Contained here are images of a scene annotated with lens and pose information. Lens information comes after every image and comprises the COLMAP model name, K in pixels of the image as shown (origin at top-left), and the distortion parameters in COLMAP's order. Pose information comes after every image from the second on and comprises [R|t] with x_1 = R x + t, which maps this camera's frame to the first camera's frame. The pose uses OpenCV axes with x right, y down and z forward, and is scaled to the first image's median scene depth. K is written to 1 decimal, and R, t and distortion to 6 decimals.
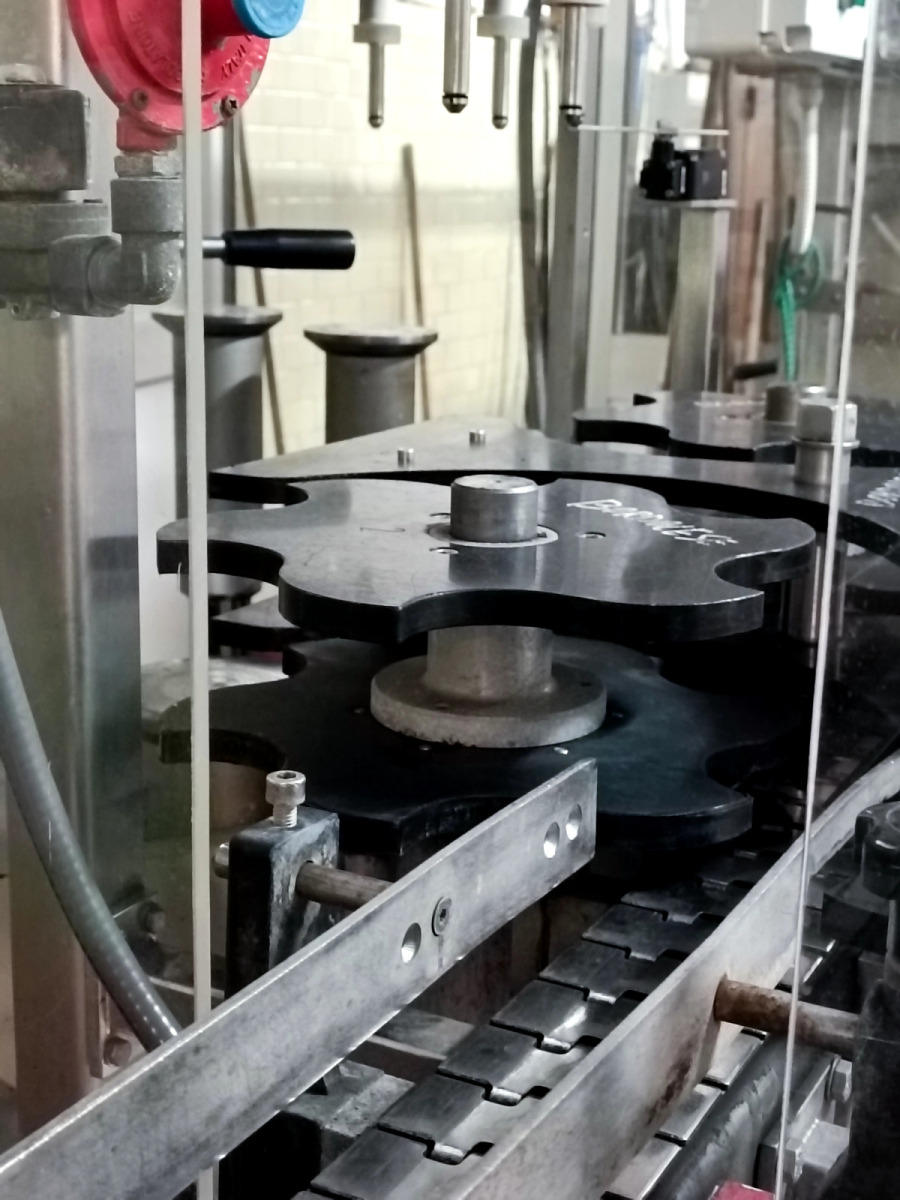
lens RADIAL K [[1759.2, 0, 450.0], [0, 1759.2, 600.0], [0, 0, 1]] dist [-0.008809, 0.045973]
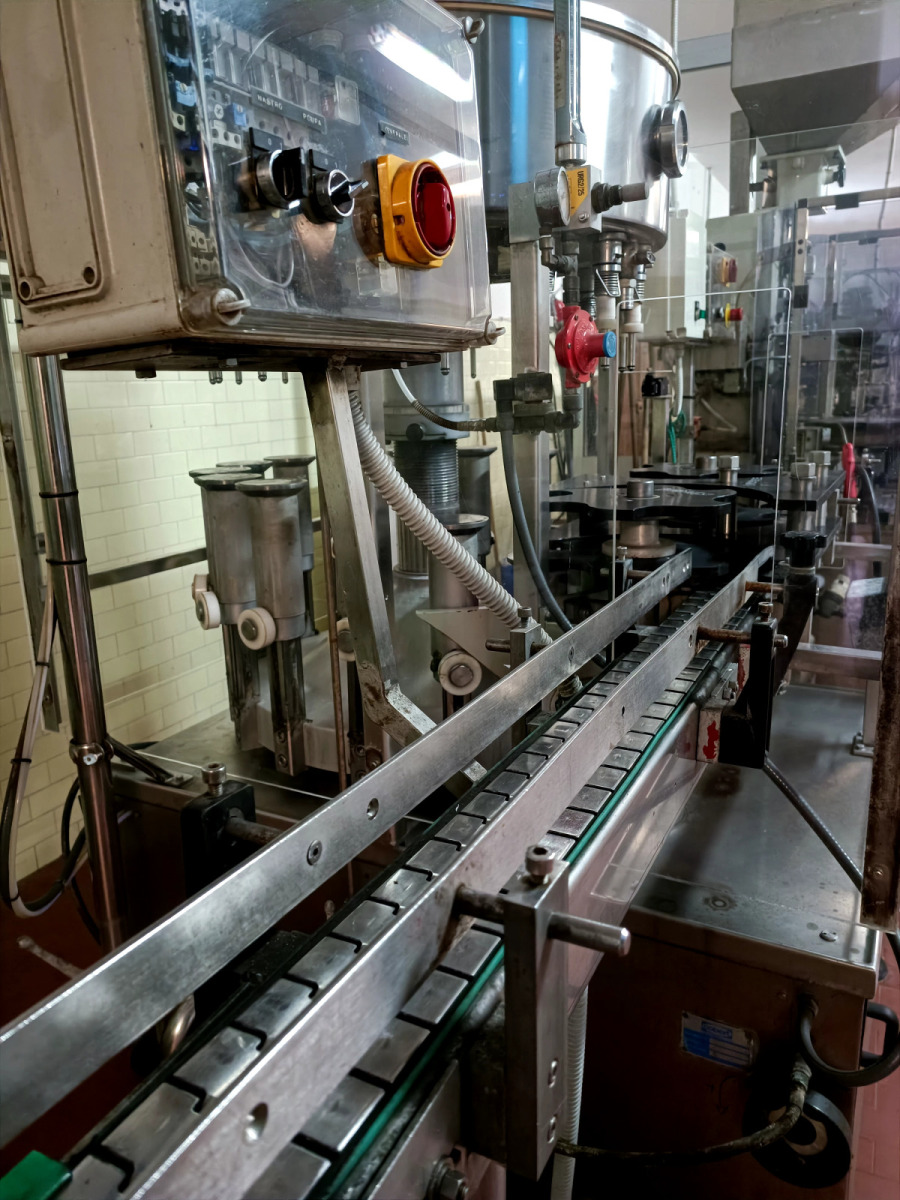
lens RADIAL K [[877.1, 0, 450.0], [0, 877.1, 600.0], [0, 0, 1]] dist [0.052966, -0.075597]
pose [[0.998585, -0.052335, -0.009397, -0.195998], [0.052261, 0.998601, -0.008018, 0.090951], [0.009804, 0.007515, 0.999924, -0.401928]]
